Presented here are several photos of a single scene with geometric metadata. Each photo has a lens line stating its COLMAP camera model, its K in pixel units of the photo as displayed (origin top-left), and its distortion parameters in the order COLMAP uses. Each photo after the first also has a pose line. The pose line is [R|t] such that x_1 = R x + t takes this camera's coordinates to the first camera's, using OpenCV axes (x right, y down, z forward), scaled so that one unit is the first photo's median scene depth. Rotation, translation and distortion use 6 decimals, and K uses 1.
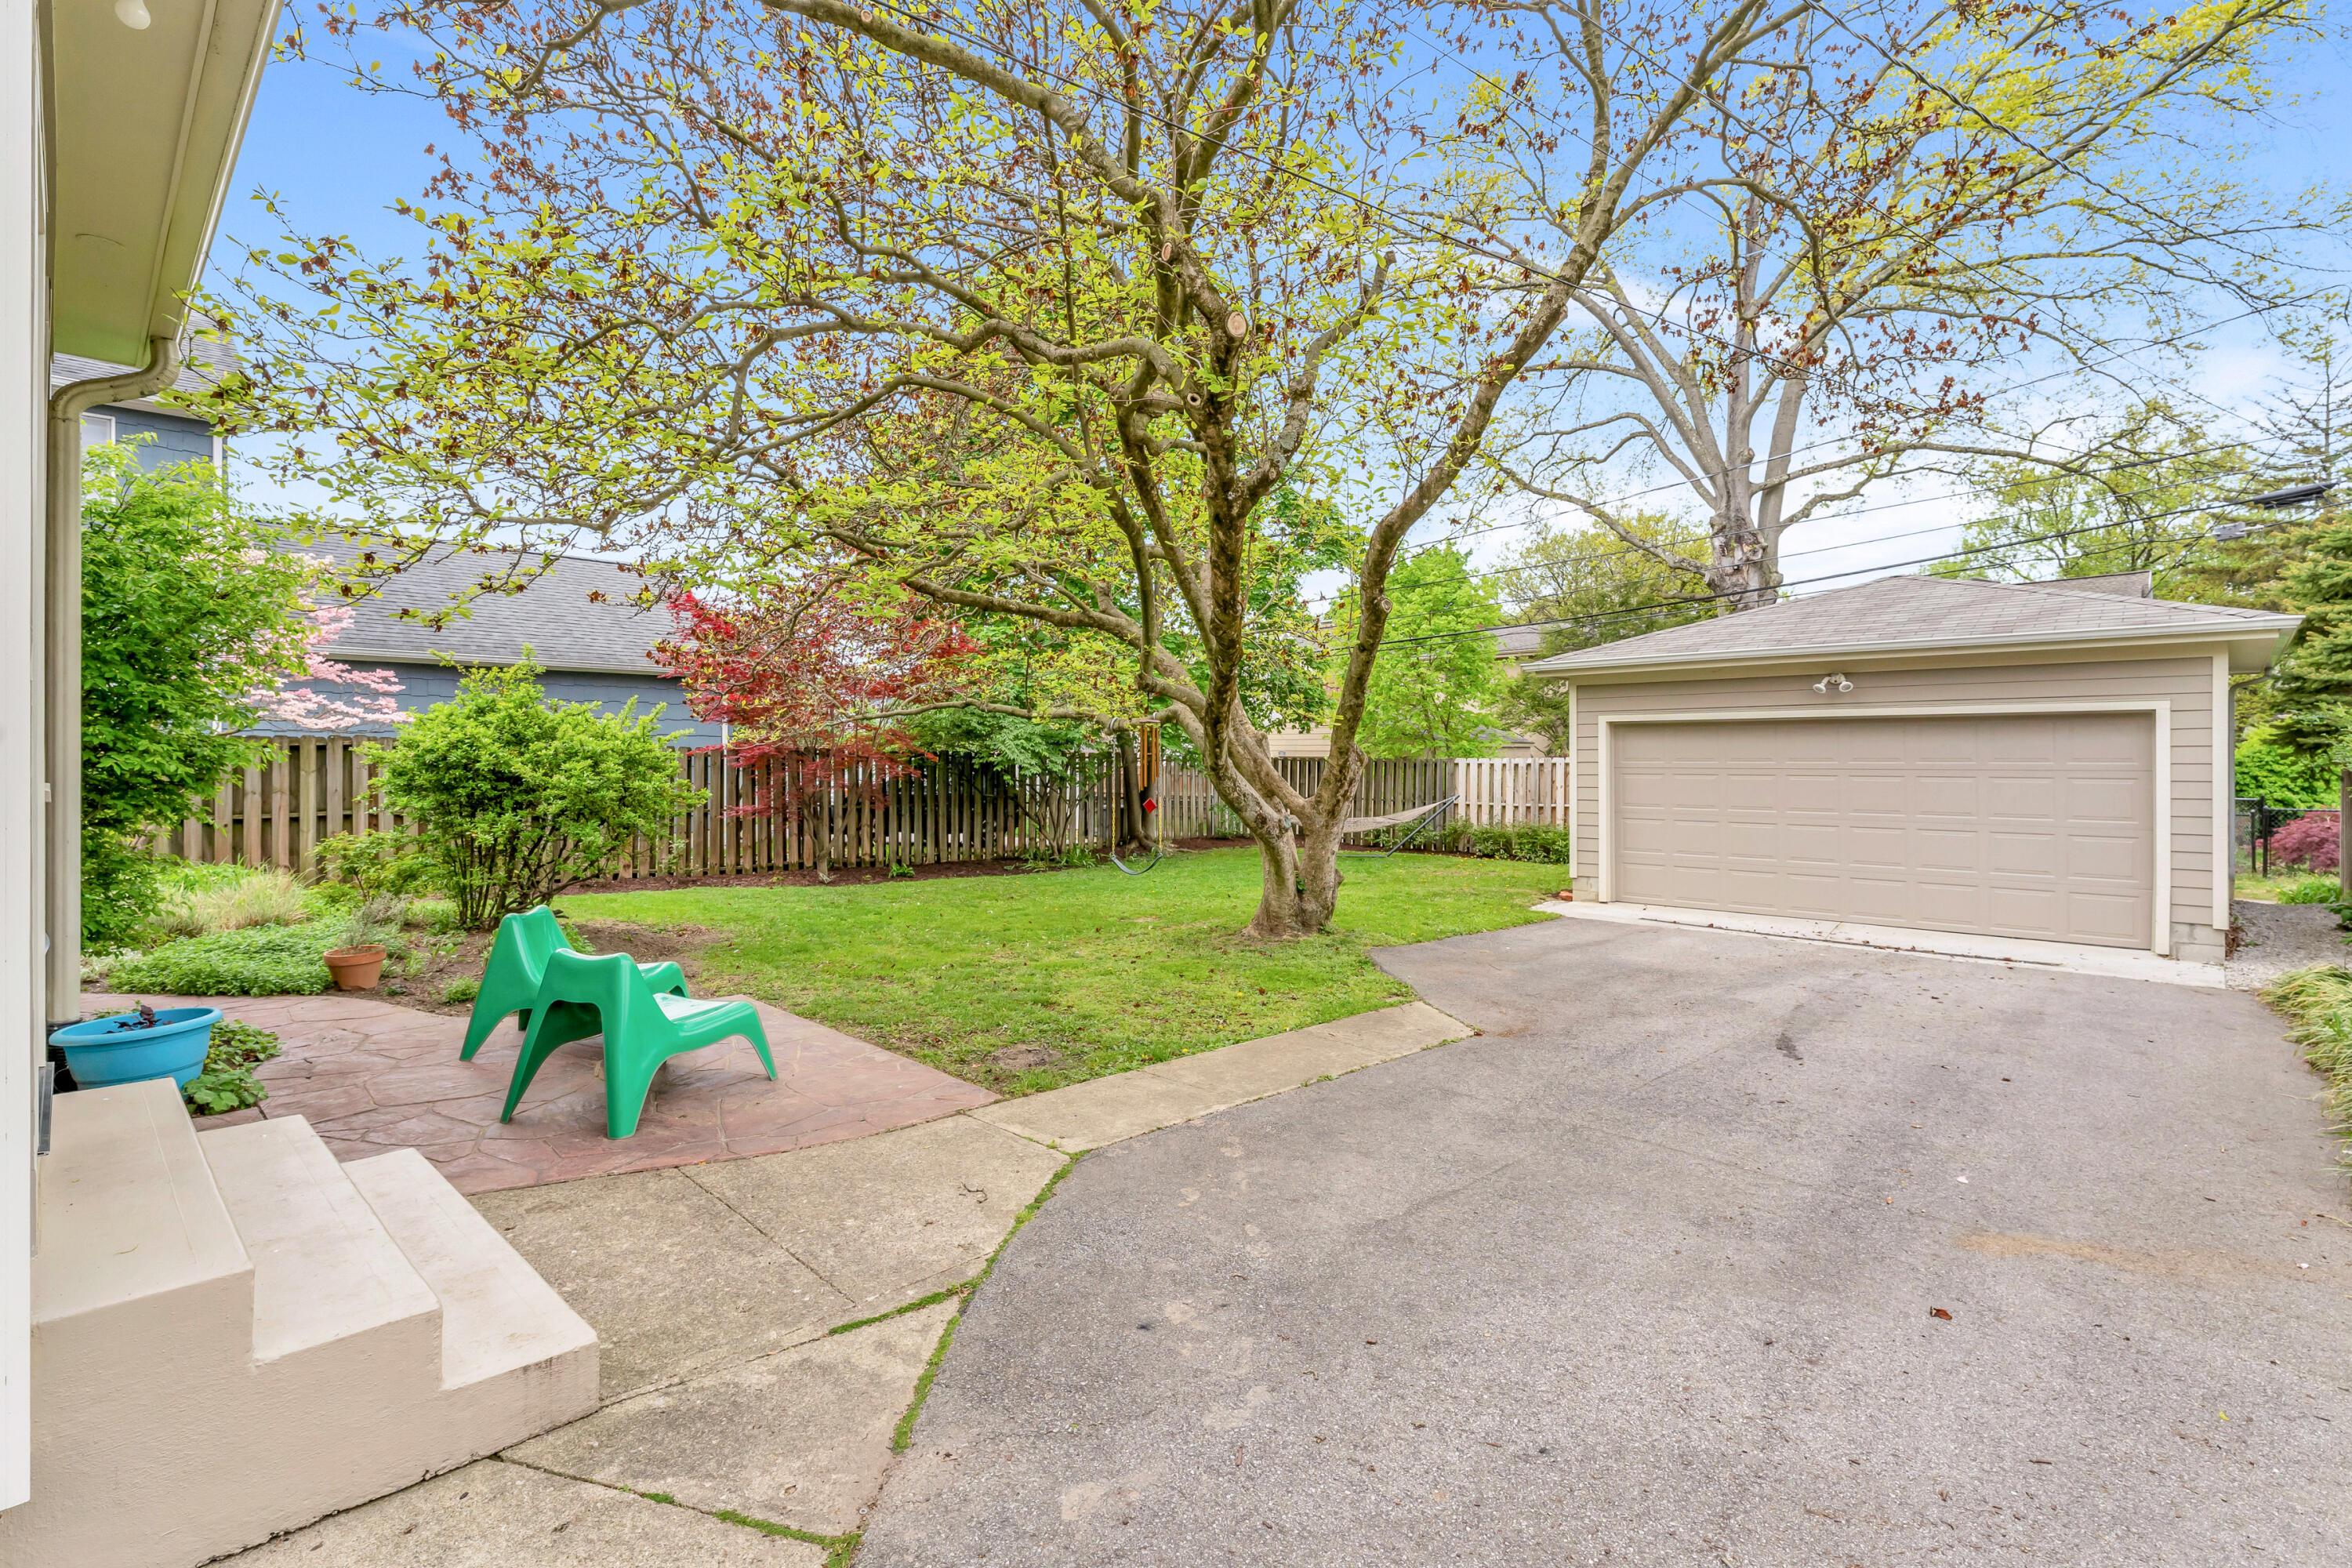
lens RADIAL K [[1118.9, 0, 1177.1], [0, 1118.9, 773.8], [0, 0, 1]] dist [-0.001417, -0.000090]
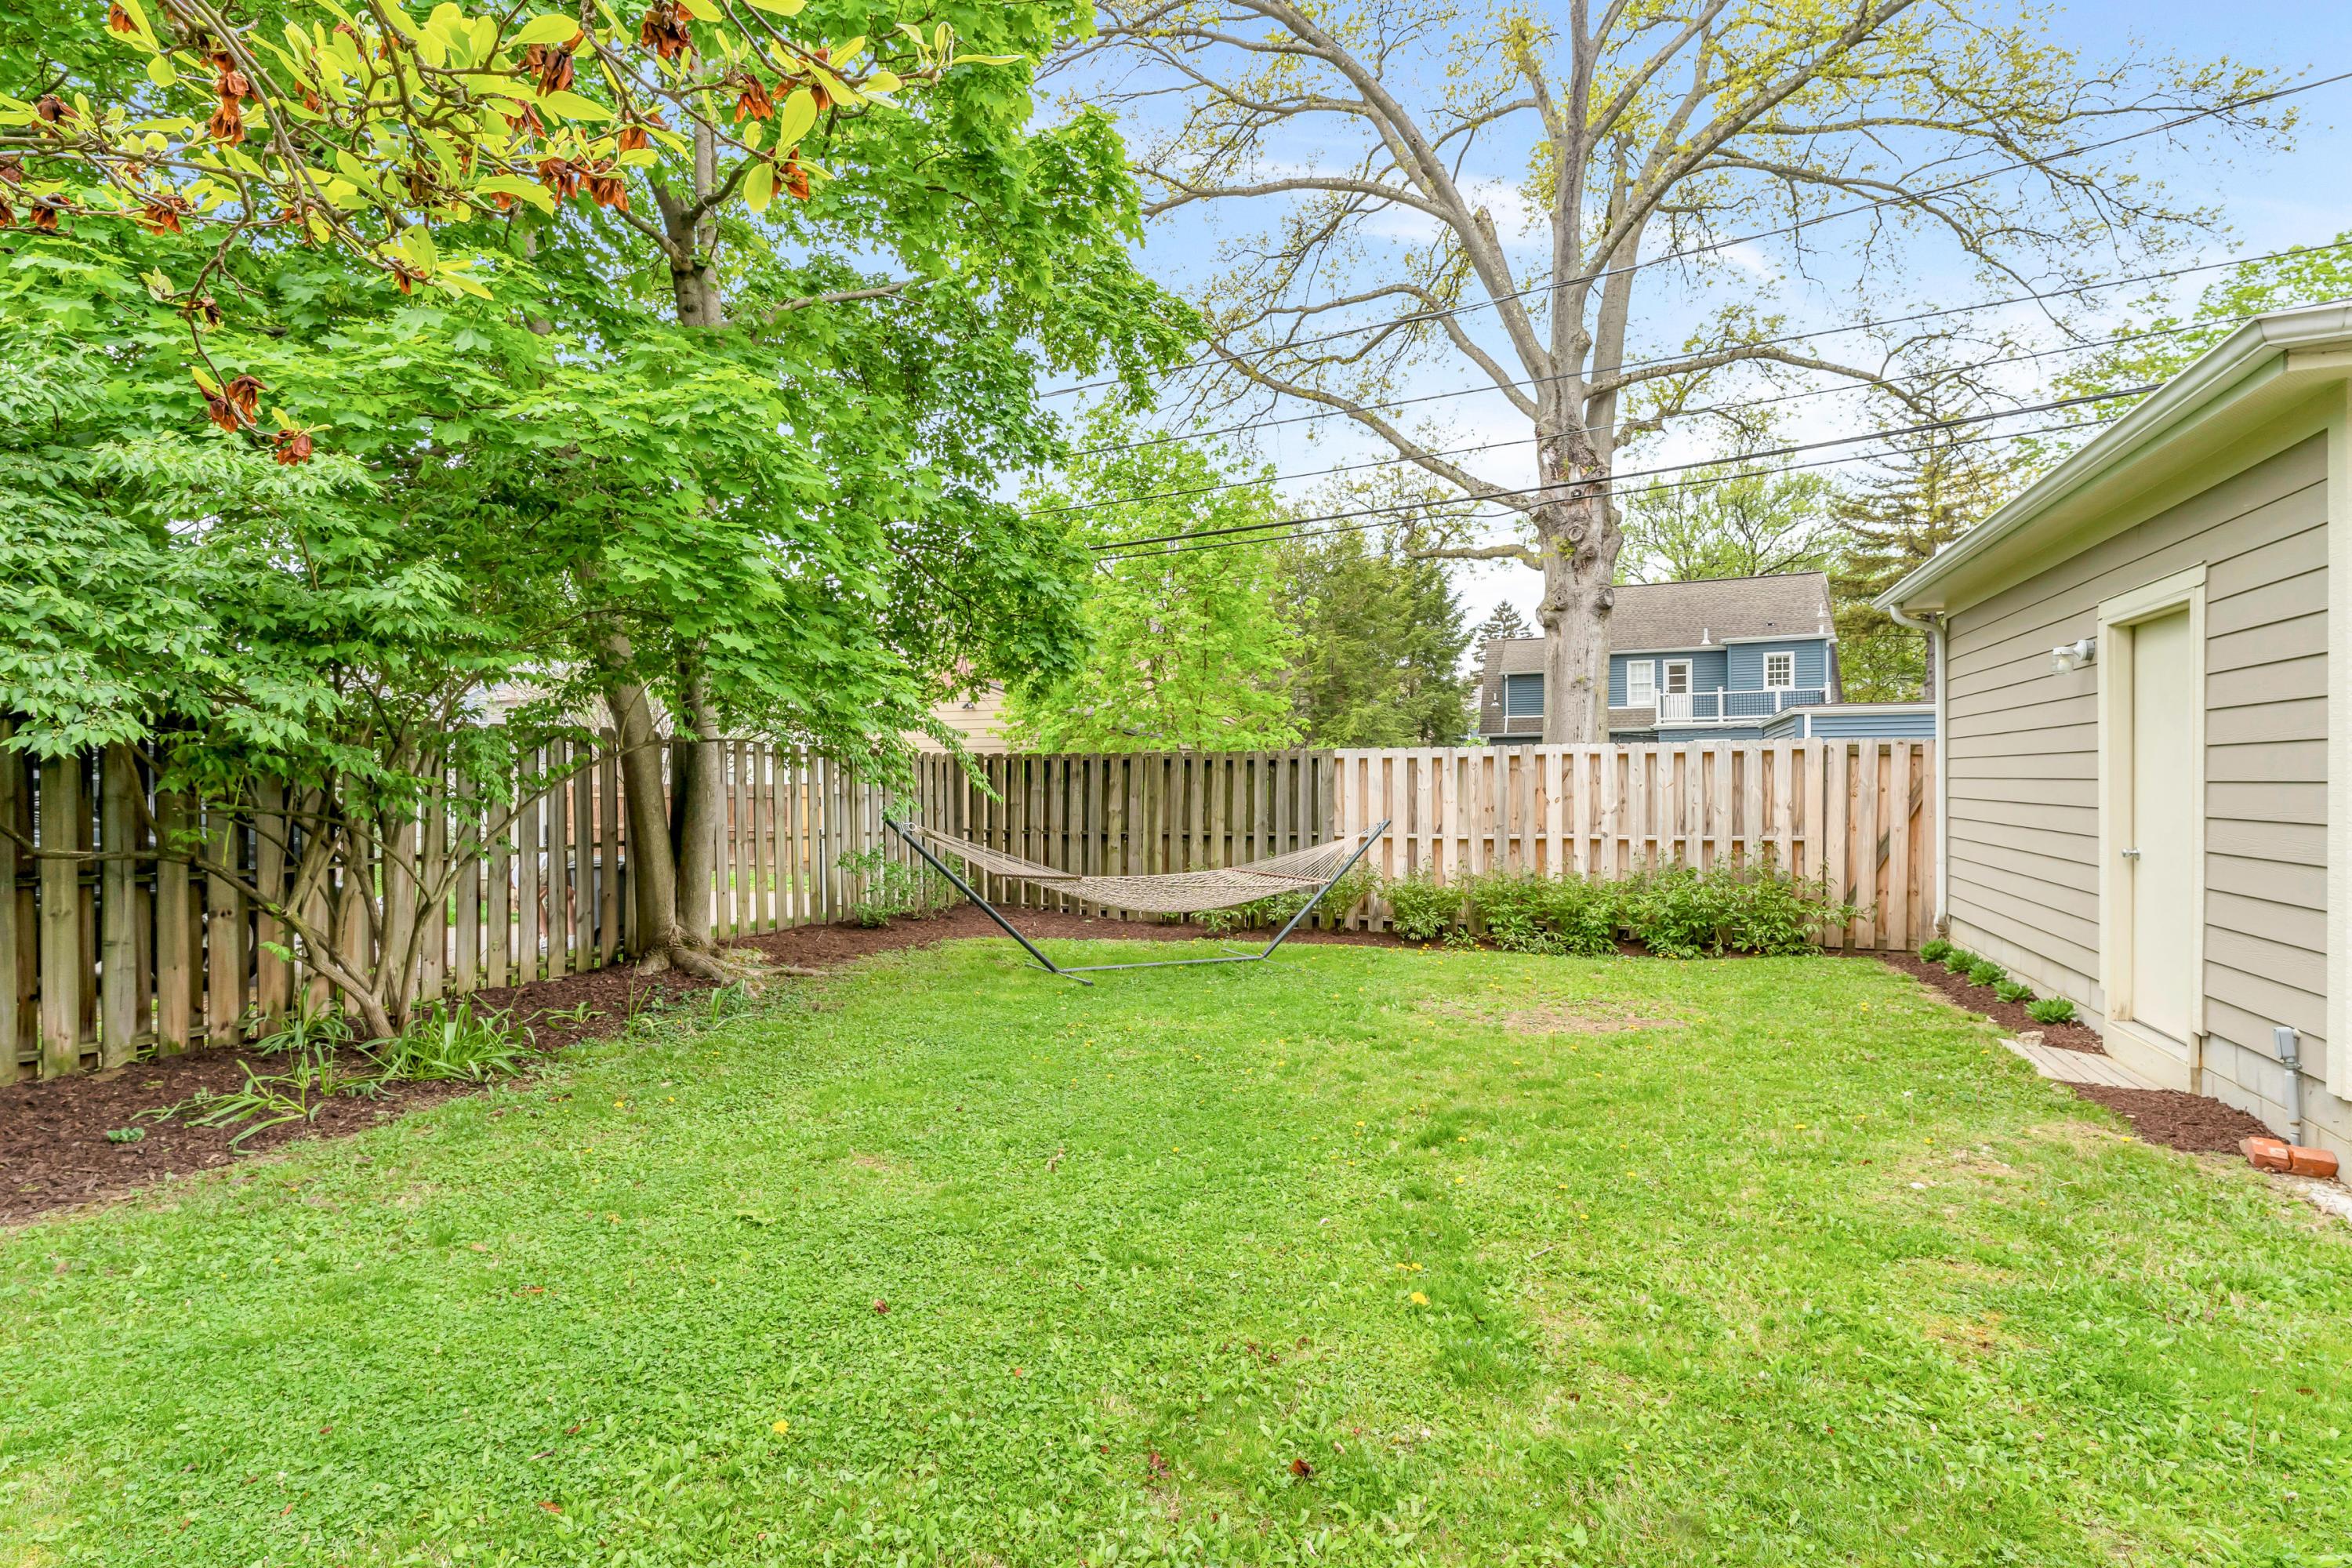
lens RADIAL K [[1118.9, 0, 1175.4], [0, 1118.9, 789.5], [0, 0, 1]] dist [-0.001417, -0.000090]
pose [[0.920967, -0.006782, 0.389581, -0.022829], [0.008729, 0.999957, -0.003228, 0.006512], [-0.389542, 0.006373, 0.920987, 0.566101]]
